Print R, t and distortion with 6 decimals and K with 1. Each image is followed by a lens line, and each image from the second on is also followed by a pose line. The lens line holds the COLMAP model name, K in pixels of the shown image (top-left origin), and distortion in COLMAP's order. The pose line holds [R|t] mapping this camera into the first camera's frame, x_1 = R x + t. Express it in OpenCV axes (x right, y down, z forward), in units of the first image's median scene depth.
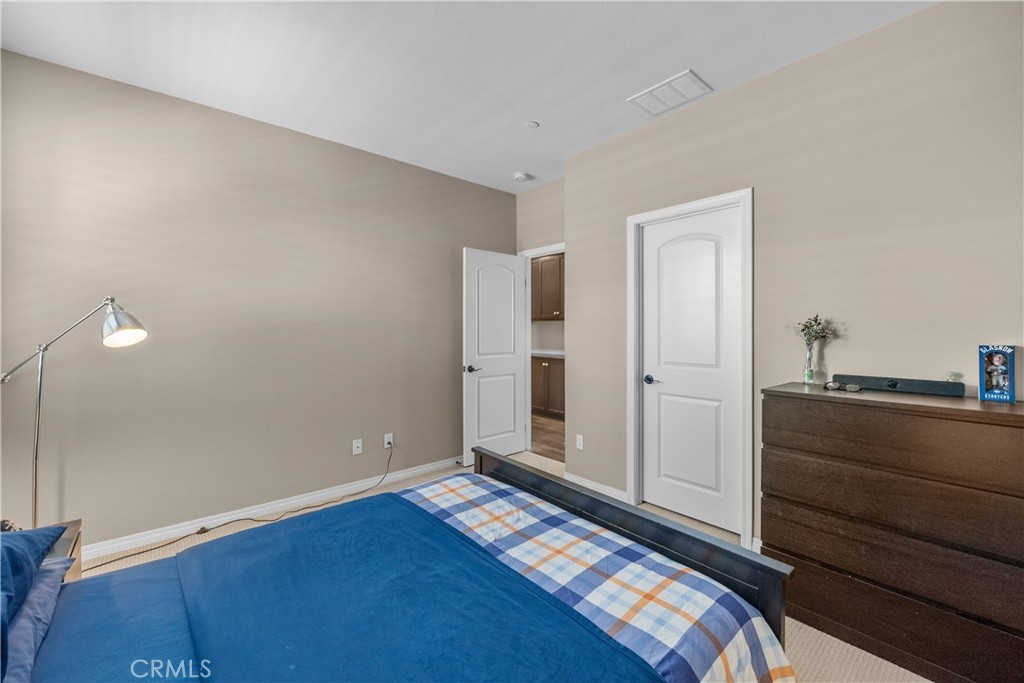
lens RADIAL K [[408.7, 0, 509.9], [0, 408.7, 326.3], [0, 0, 1]] dist [-0.002534, -0.000164]
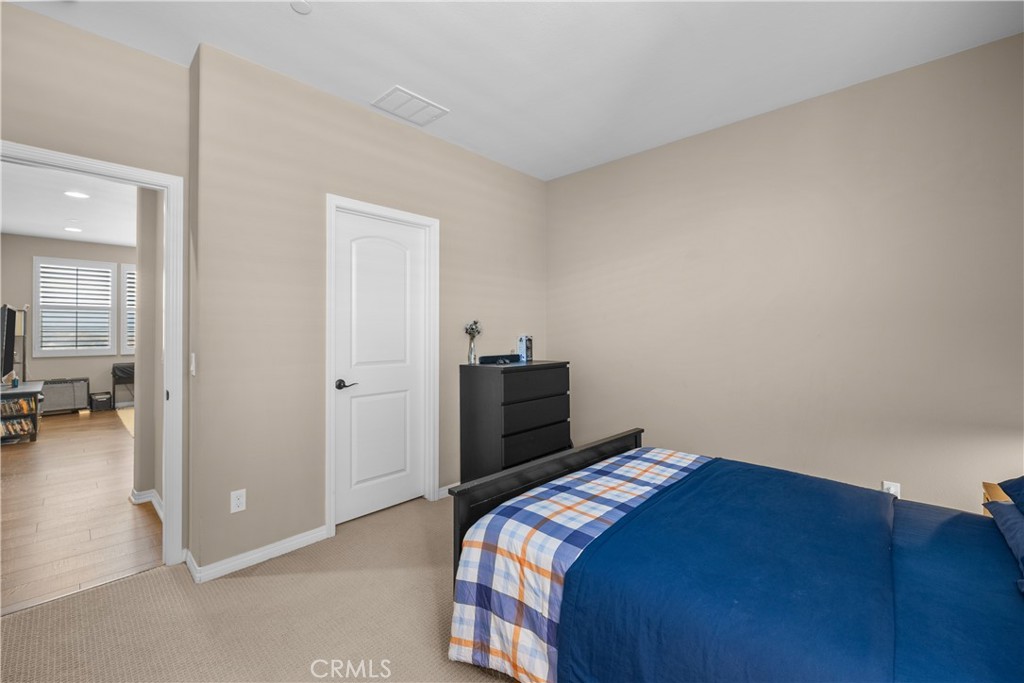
lens RADIAL K [[421.1, 0, 510.0], [0, 421.1, 327.8], [0, 0, 1]] dist [-0.001578, -0.000179]
pose [[-0.096807, 0.012014, 0.995231, -1.073392], [-0.003943, 0.999915, -0.012454, 0.028149], [-0.995295, -0.005129, -0.096751, 1.264545]]
